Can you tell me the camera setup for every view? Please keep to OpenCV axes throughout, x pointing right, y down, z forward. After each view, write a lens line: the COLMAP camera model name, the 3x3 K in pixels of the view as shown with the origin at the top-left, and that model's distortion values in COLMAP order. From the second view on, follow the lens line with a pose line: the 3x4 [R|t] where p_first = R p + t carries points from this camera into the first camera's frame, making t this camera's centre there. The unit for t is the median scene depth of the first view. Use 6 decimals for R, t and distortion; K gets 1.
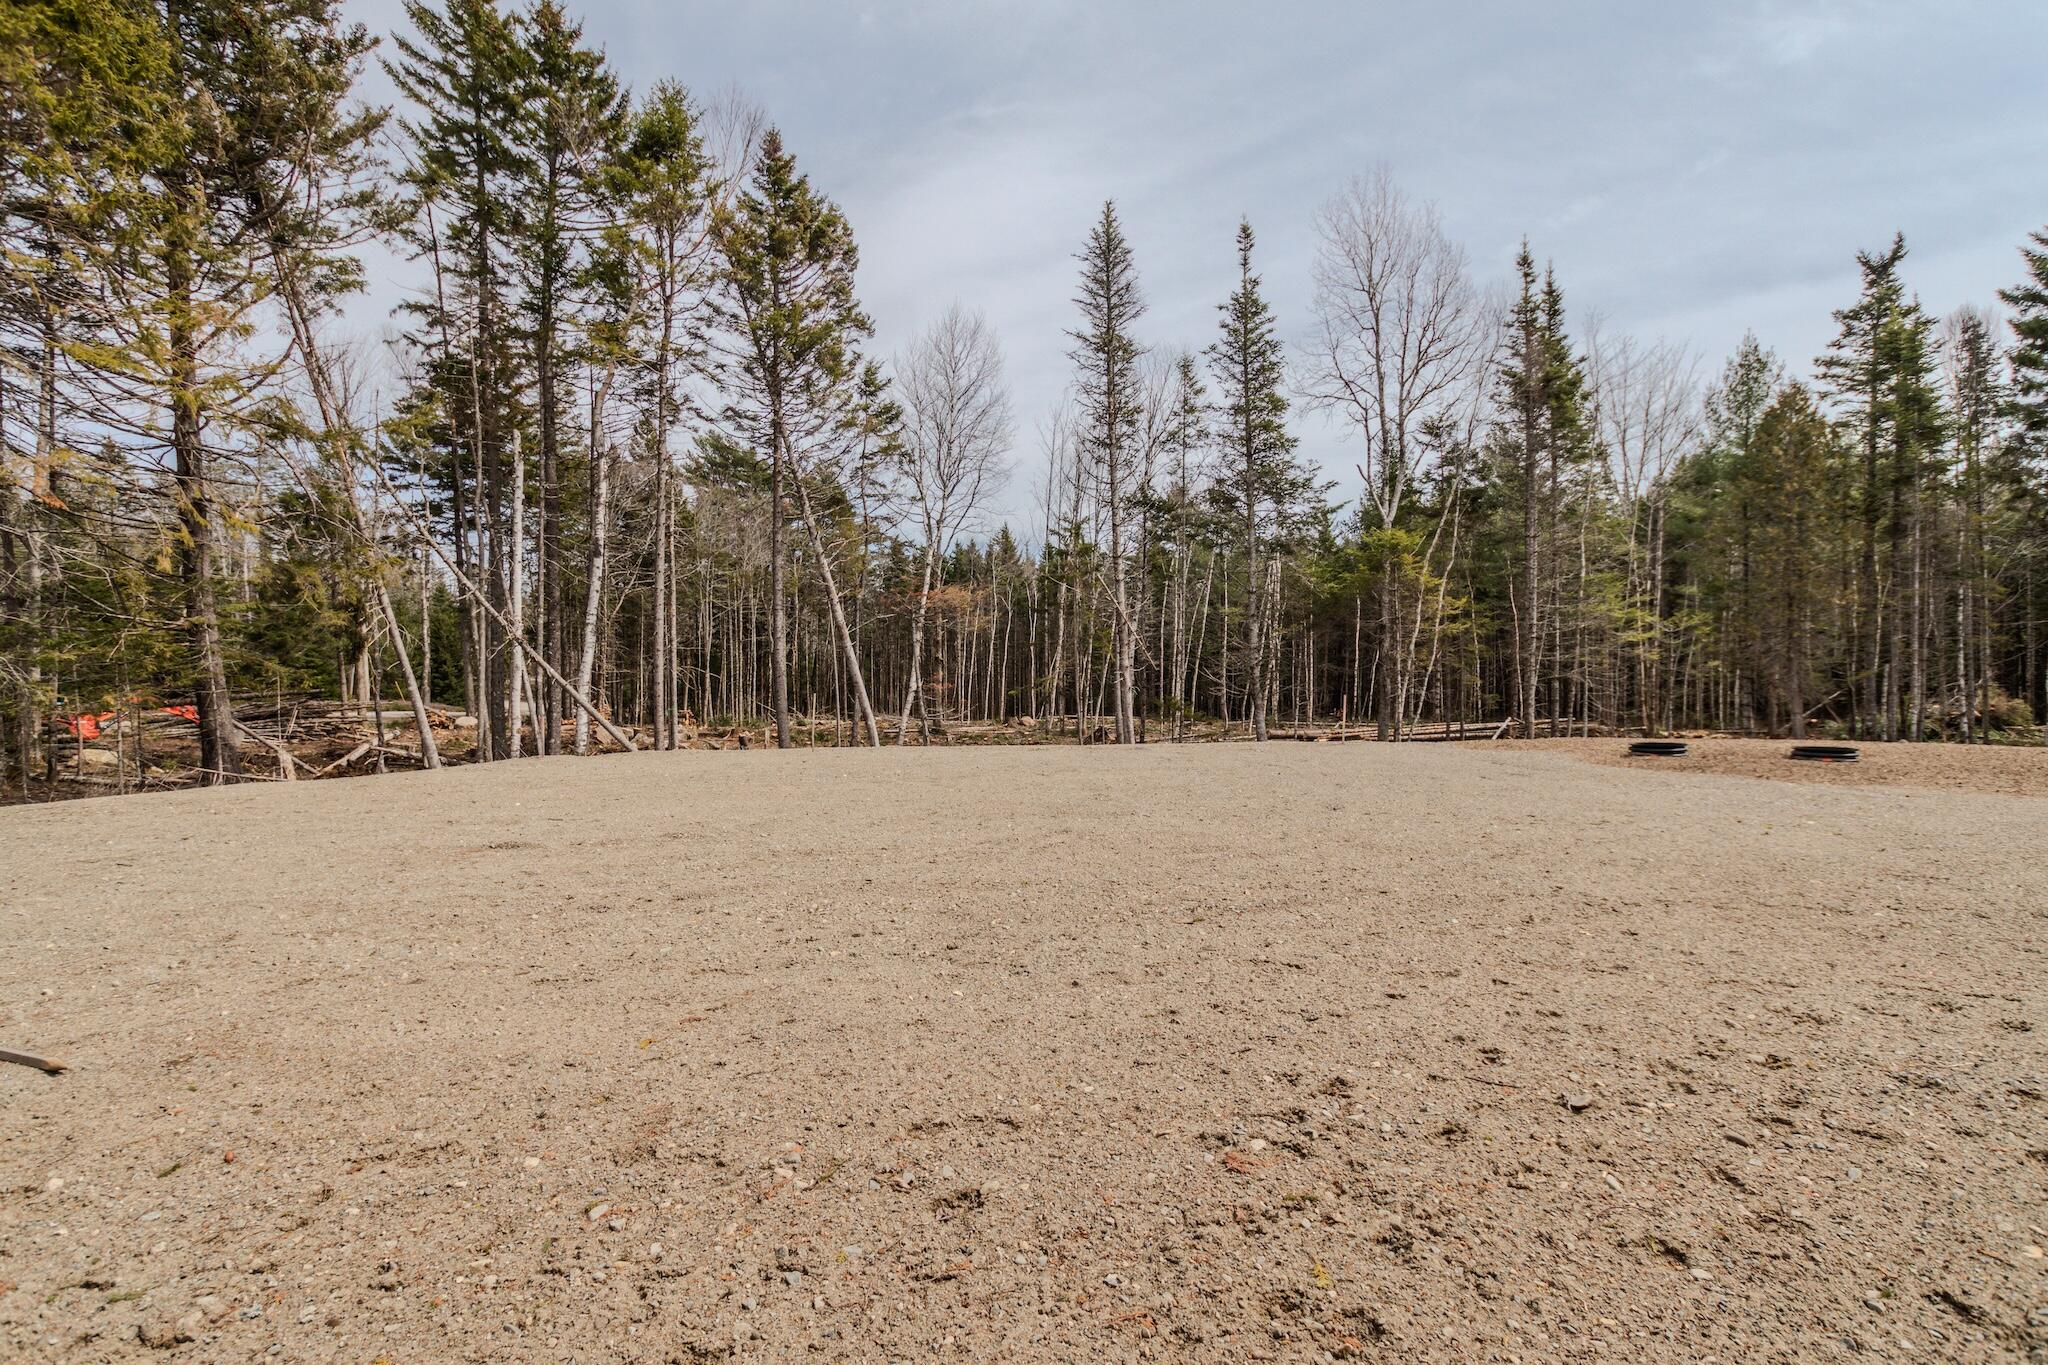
lens RADIAL K [[1009.2, 0, 1024.0], [0, 1009.2, 682.5], [0, 0, 1]] dist [0.024875, 0.000256]
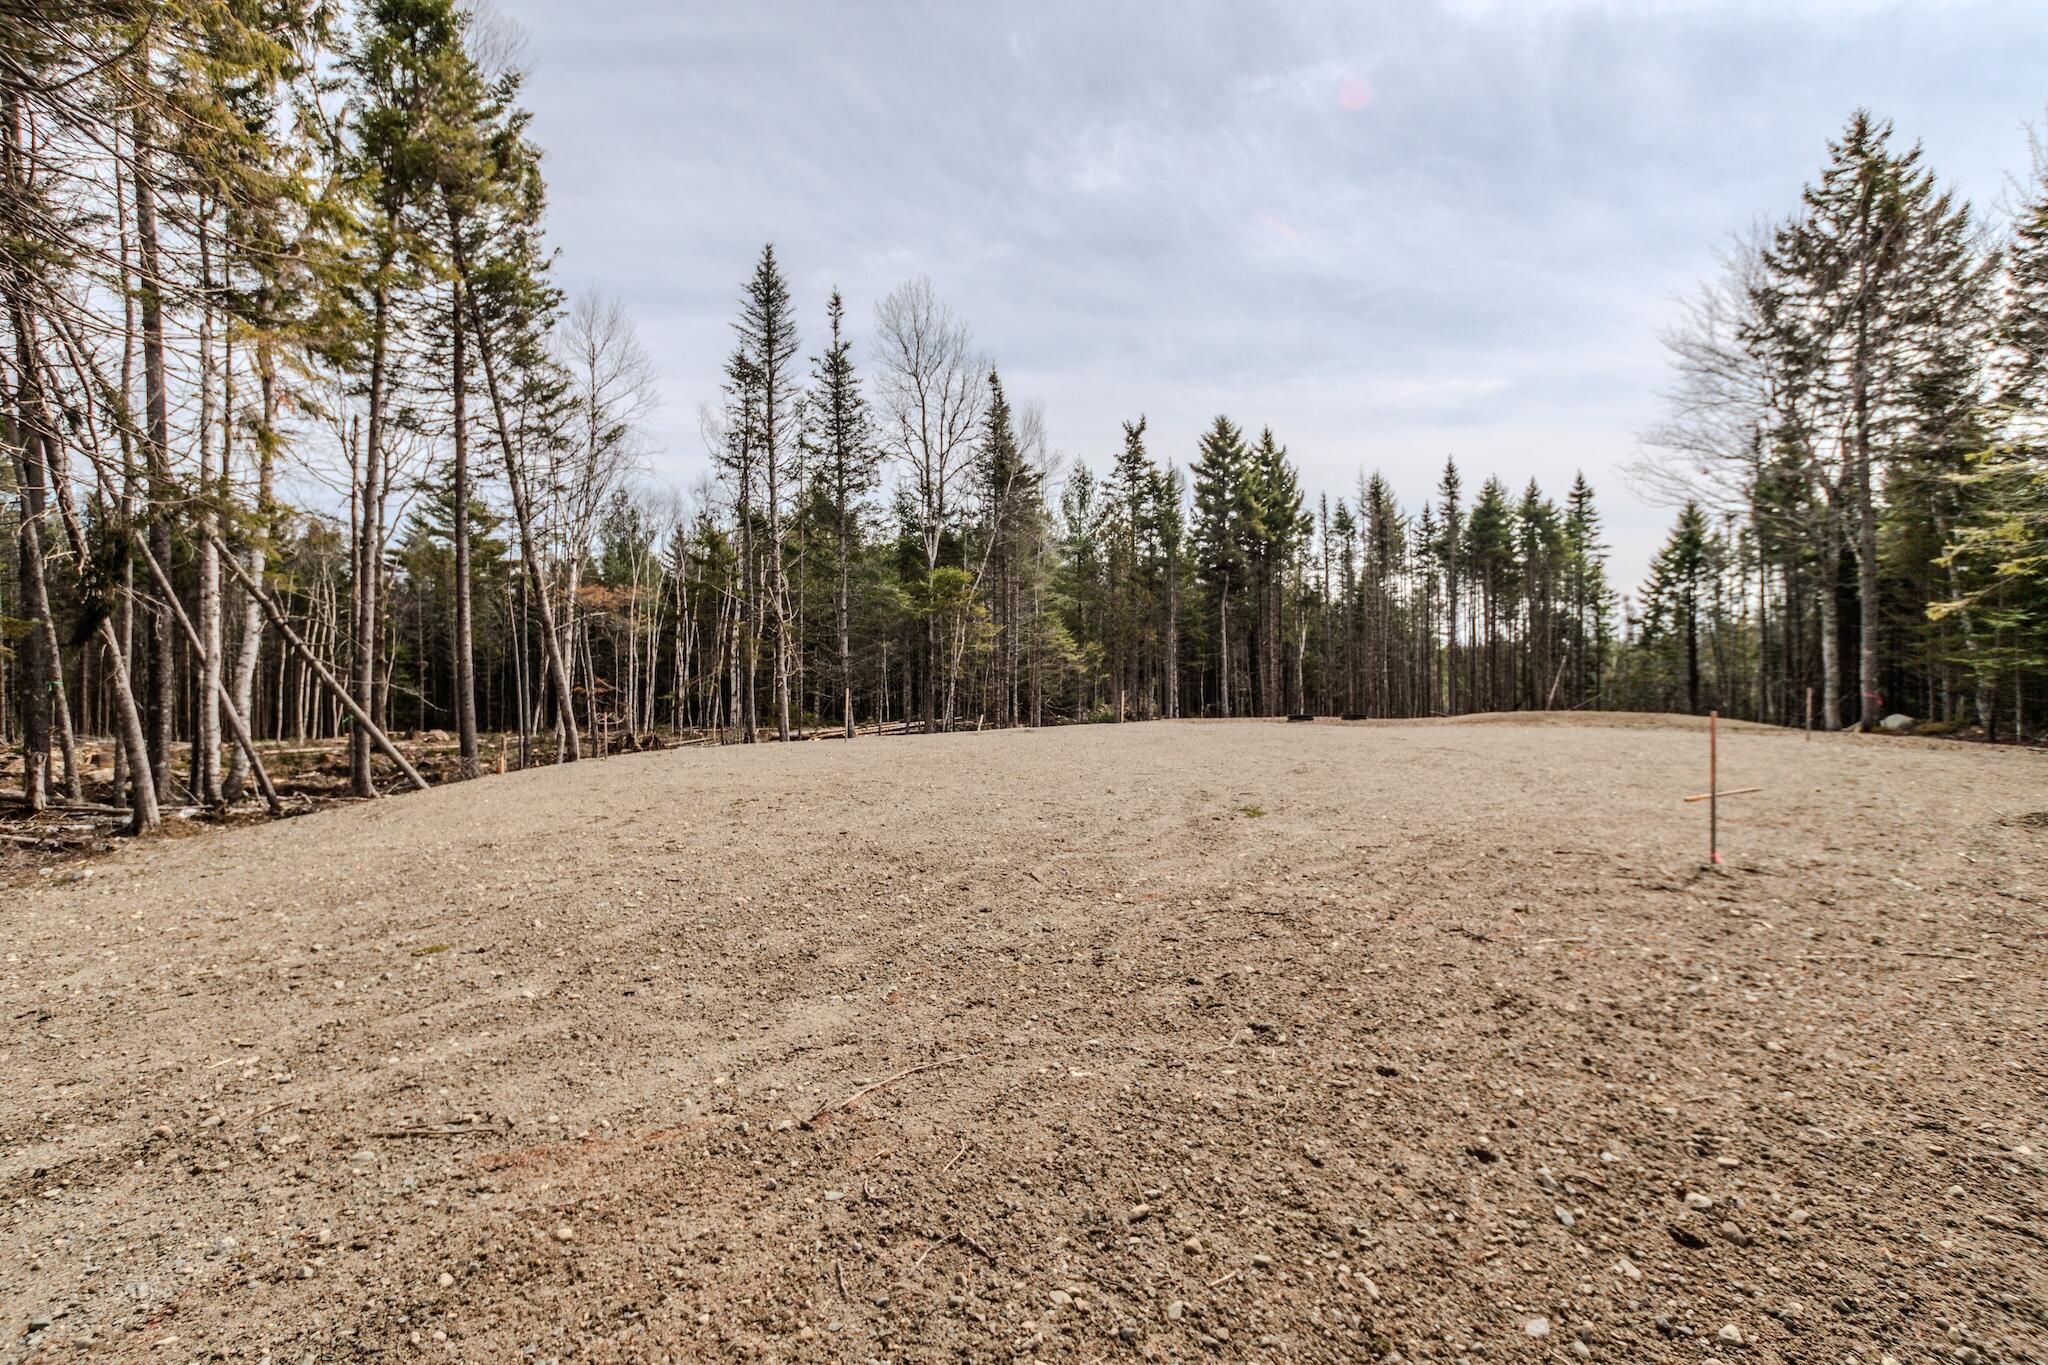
lens RADIAL K [[1009.2, 0, 1024.0], [0, 1009.2, 682.5], [0, 0, 1]] dist [0.024875, 0.000256]
pose [[0.655914, -0.001572, 0.754834, -0.514184], [0.006352, 0.999974, -0.003437, -0.002413], [-0.754809, 0.007049, 0.655907, 0.083311]]
